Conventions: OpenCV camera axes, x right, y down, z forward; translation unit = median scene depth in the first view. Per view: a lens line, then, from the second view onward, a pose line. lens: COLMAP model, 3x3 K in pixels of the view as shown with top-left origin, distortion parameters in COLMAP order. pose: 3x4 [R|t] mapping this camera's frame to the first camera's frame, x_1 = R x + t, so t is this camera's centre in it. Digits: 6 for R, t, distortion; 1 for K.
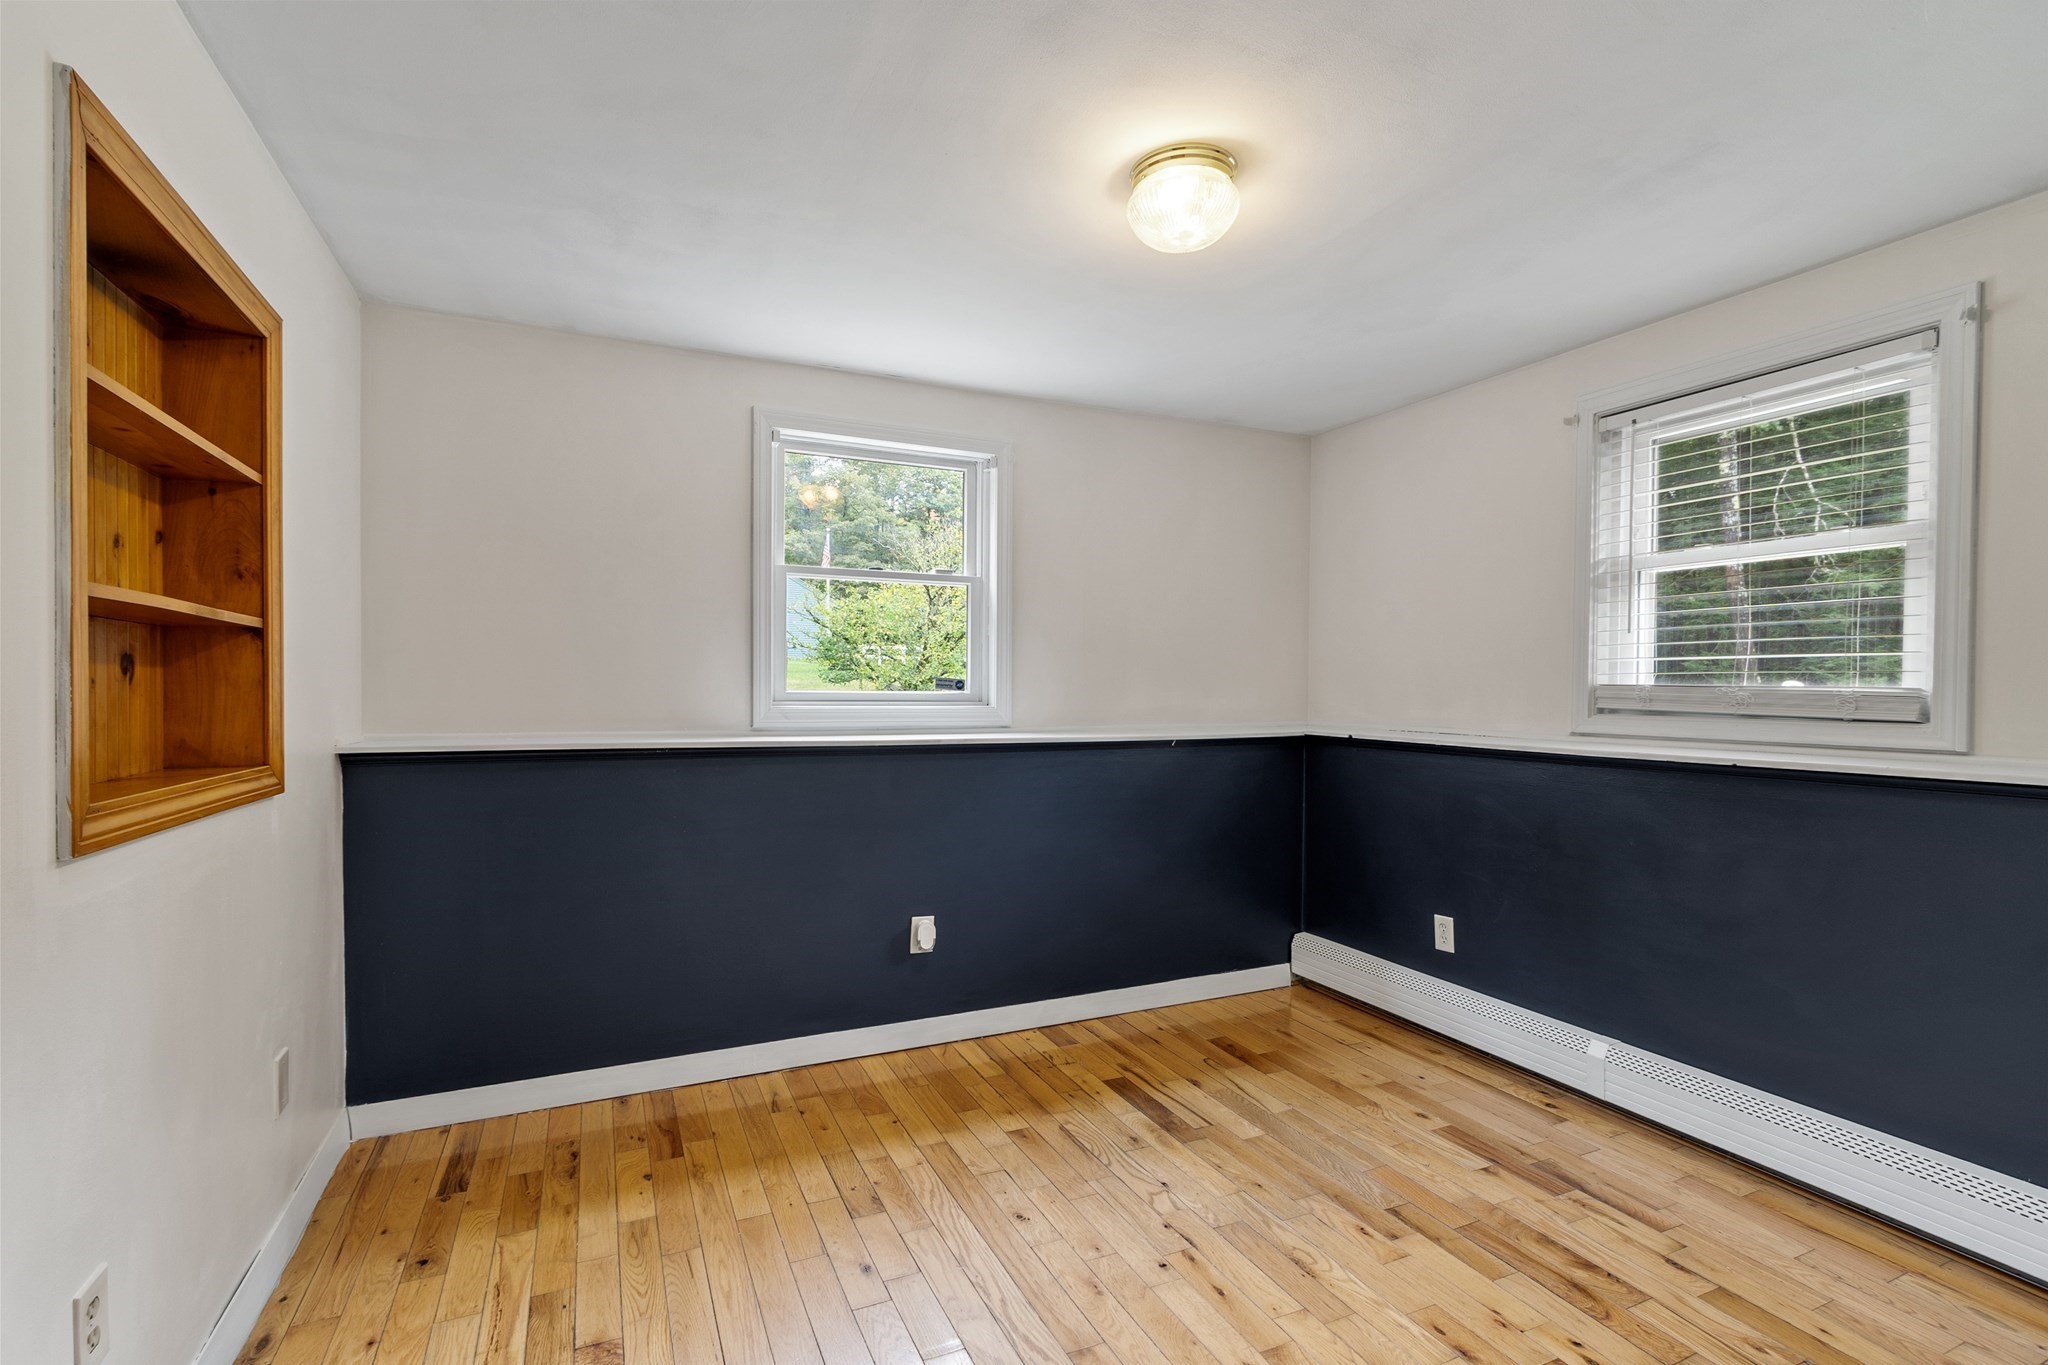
lens RADIAL K [[887.2, 0, 999.4], [0, 887.2, 698.2], [0, 0, 1]] dist [0.000212, 0.000093]
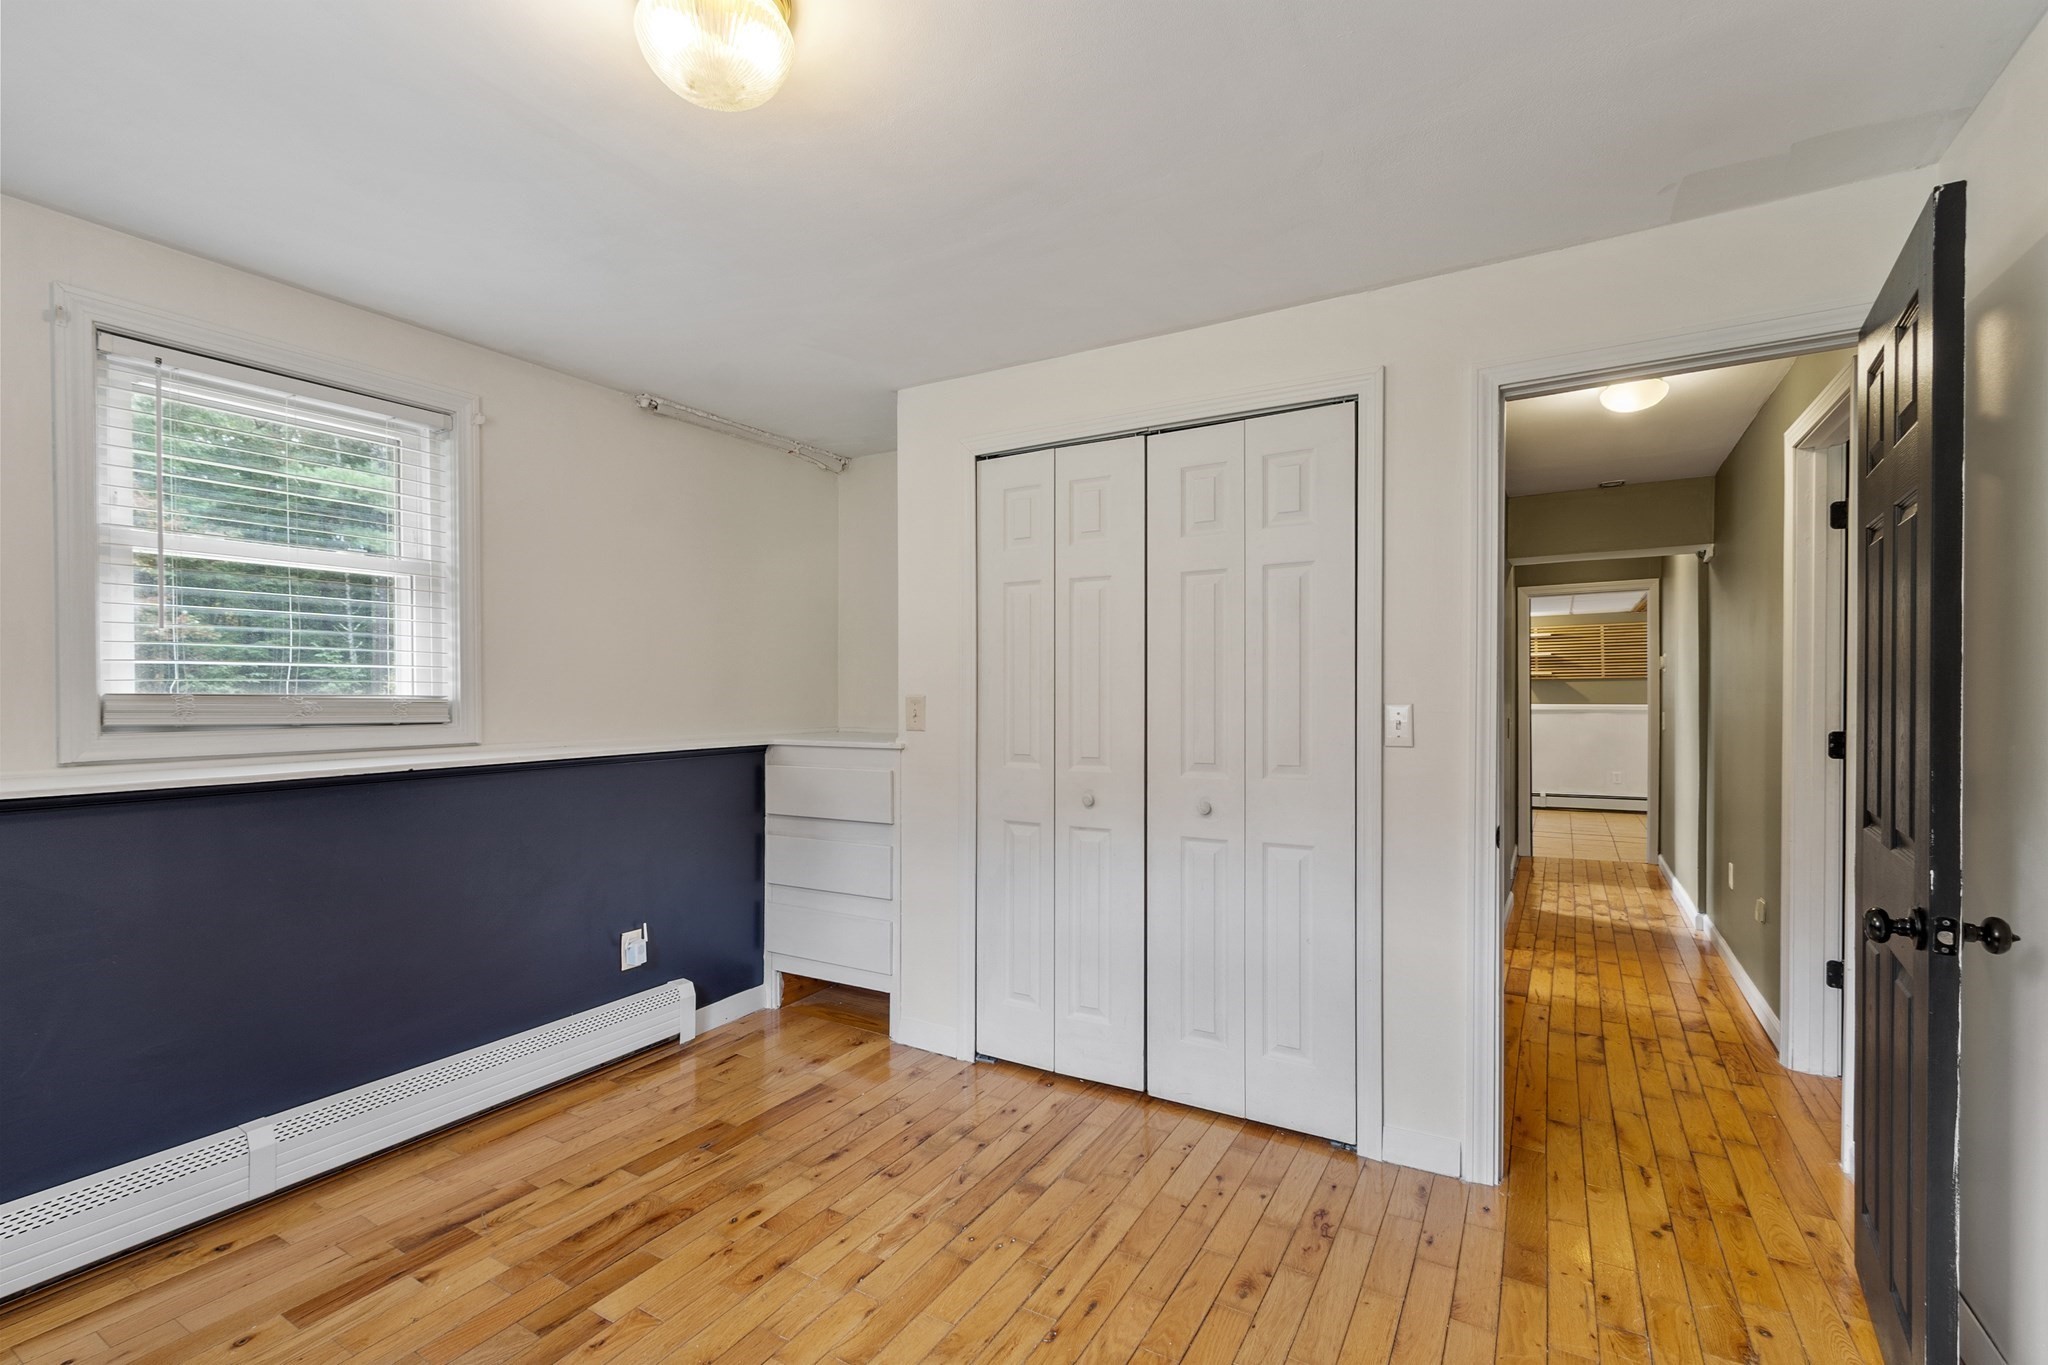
lens RADIAL K [[887.2, 0, 999.4], [0, 887.2, 698.2], [0, 0, 1]] dist [0.000212, 0.000093]
pose [[-0.547150, -0.007204, 0.837004, -0.437145], [0.010597, 0.999823, 0.015532, -0.018624], [-0.836968, 0.017368, -0.546977, 0.992280]]
